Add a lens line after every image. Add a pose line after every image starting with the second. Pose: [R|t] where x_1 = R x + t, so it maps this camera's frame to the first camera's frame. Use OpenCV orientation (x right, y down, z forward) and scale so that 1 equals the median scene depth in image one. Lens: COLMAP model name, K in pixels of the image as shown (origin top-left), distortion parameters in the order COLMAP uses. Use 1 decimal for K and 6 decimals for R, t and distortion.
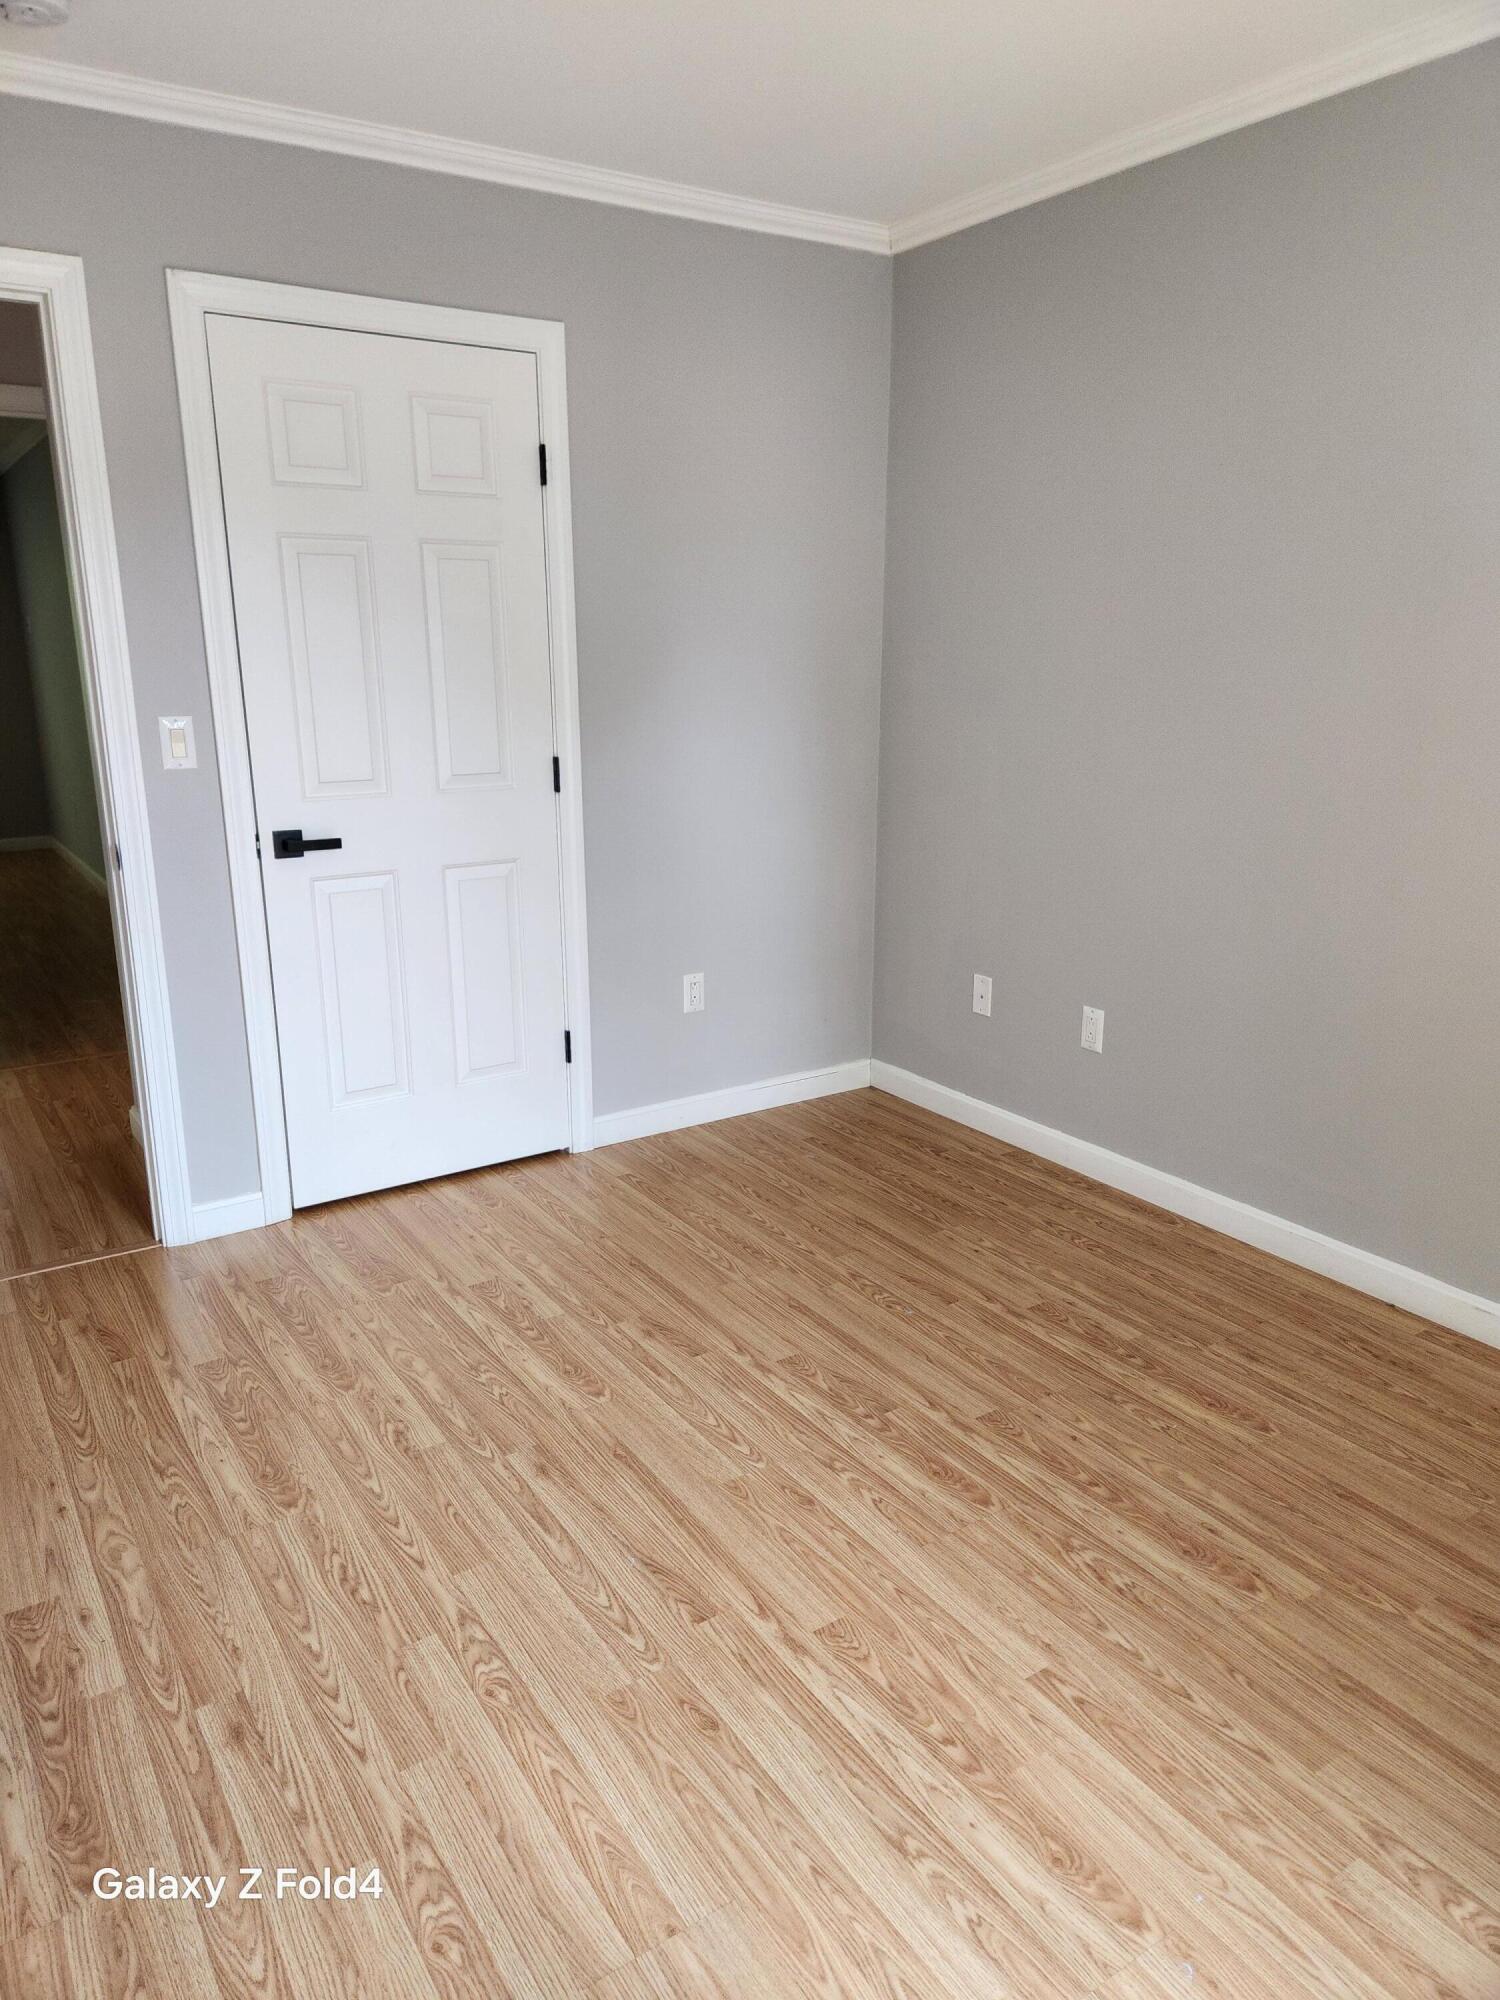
lens RADIAL K [[1340.3, 0, 739.4], [0, 1340.3, 1005.2], [0, 0, 1]] dist [0.095792, -0.080880]
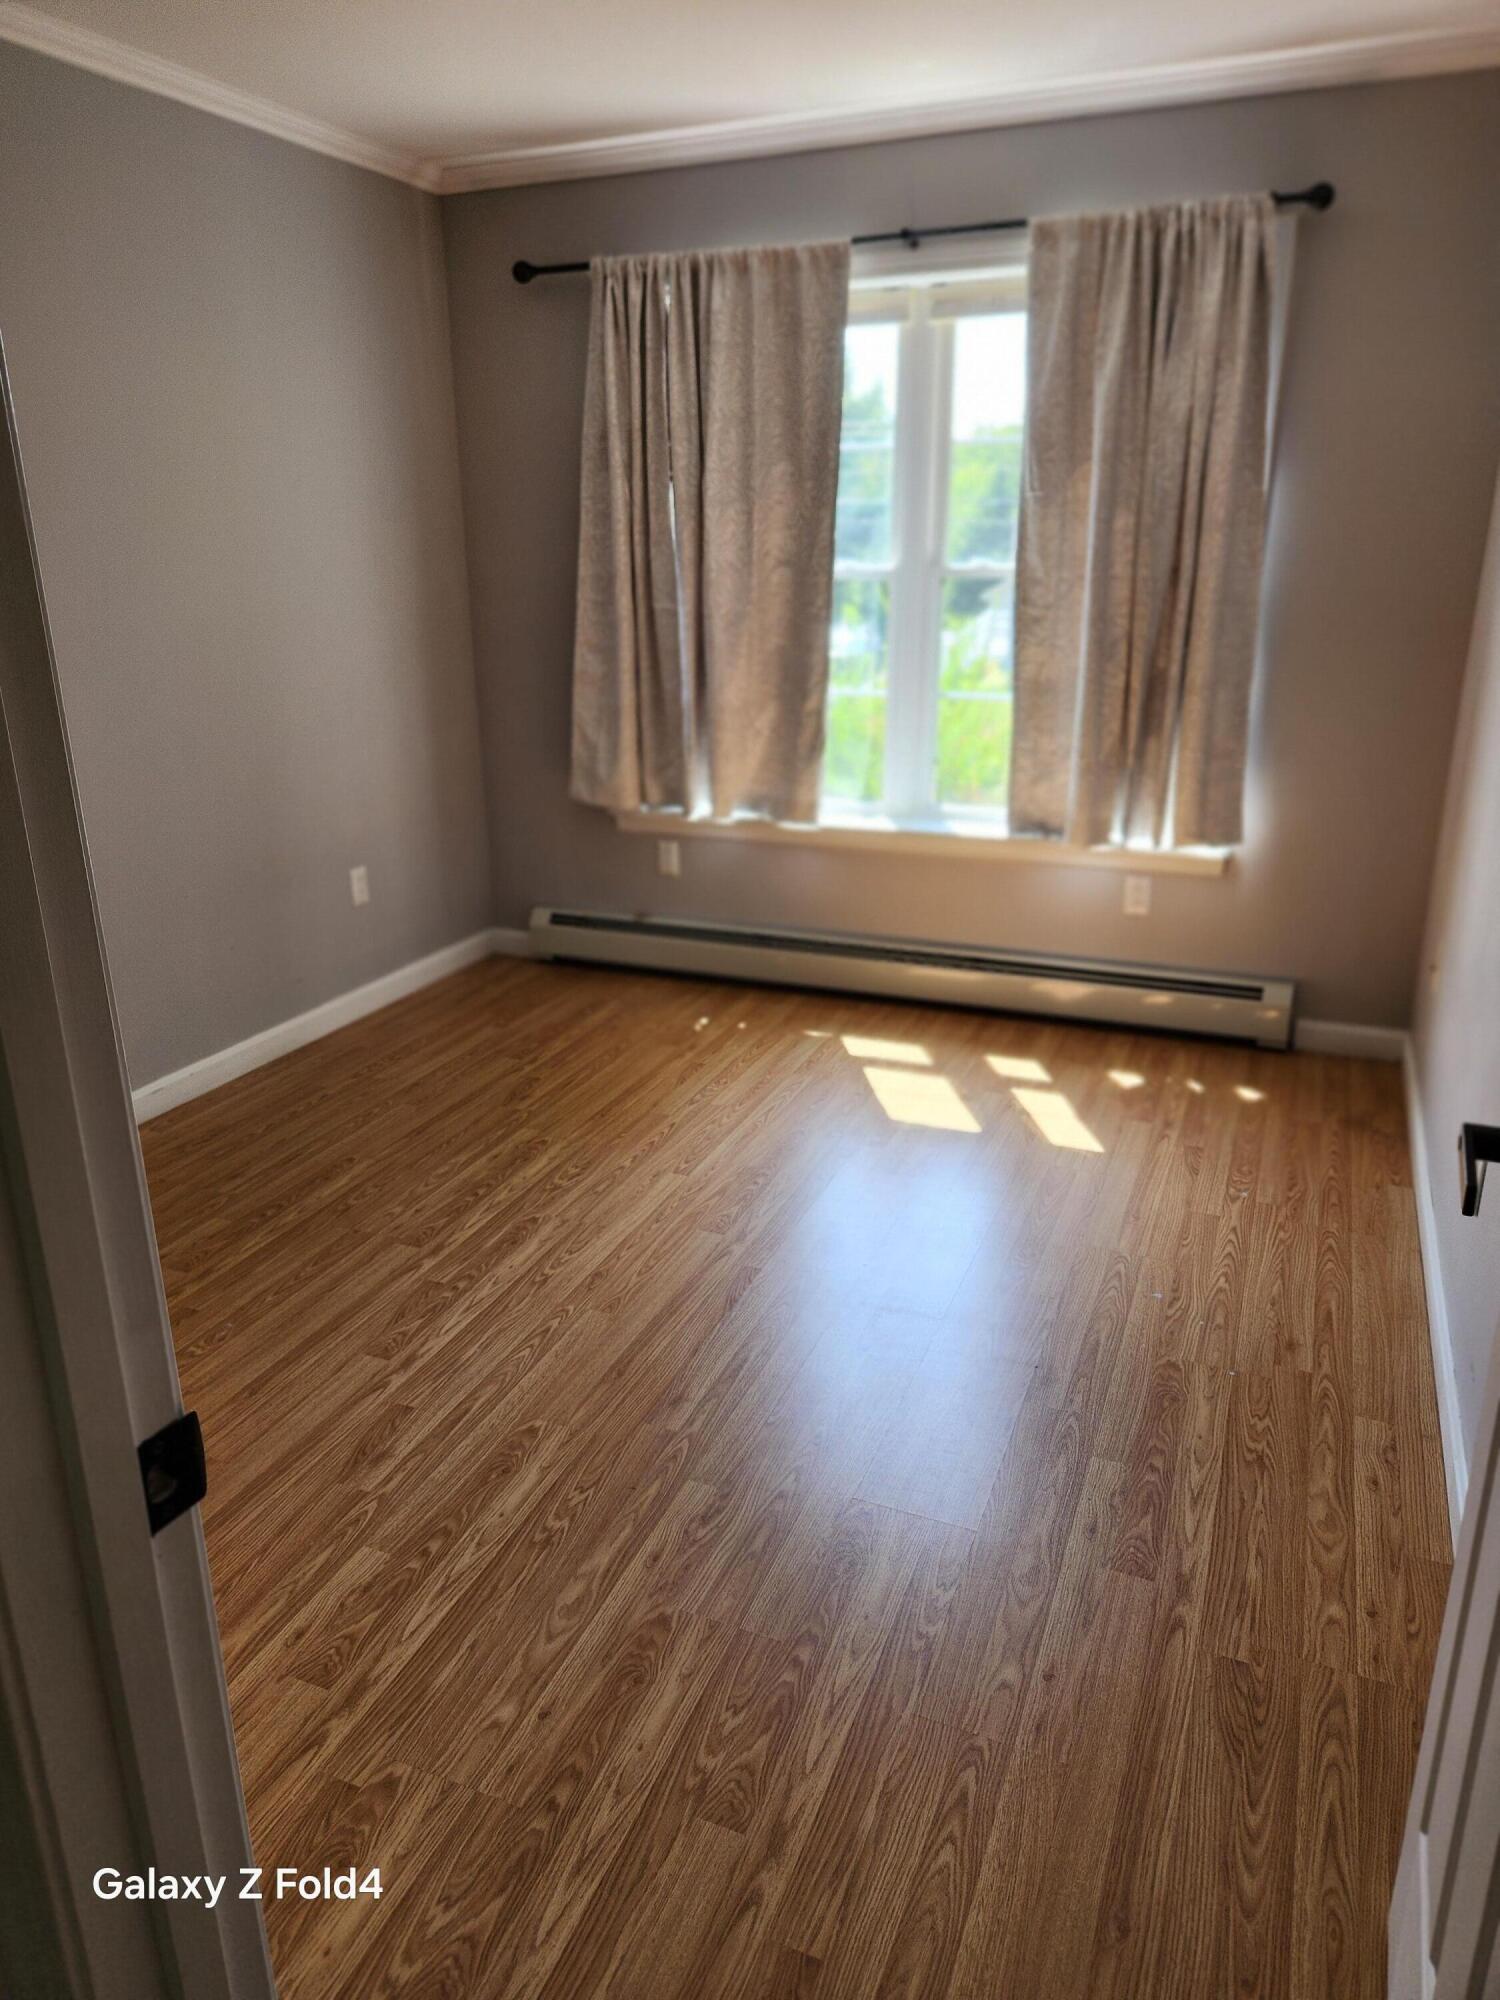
lens RADIAL K [[1340.3, 0, 739.4], [0, 1340.3, 1005.2], [0, 0, 1]] dist [0.095792, -0.080880]
pose [[-0.557359, -0.259203, 0.788774, -0.846401], [0.230842, 0.864184, 0.447100, -0.329379], [-0.797536, 0.431277, -0.421826, 1.210901]]
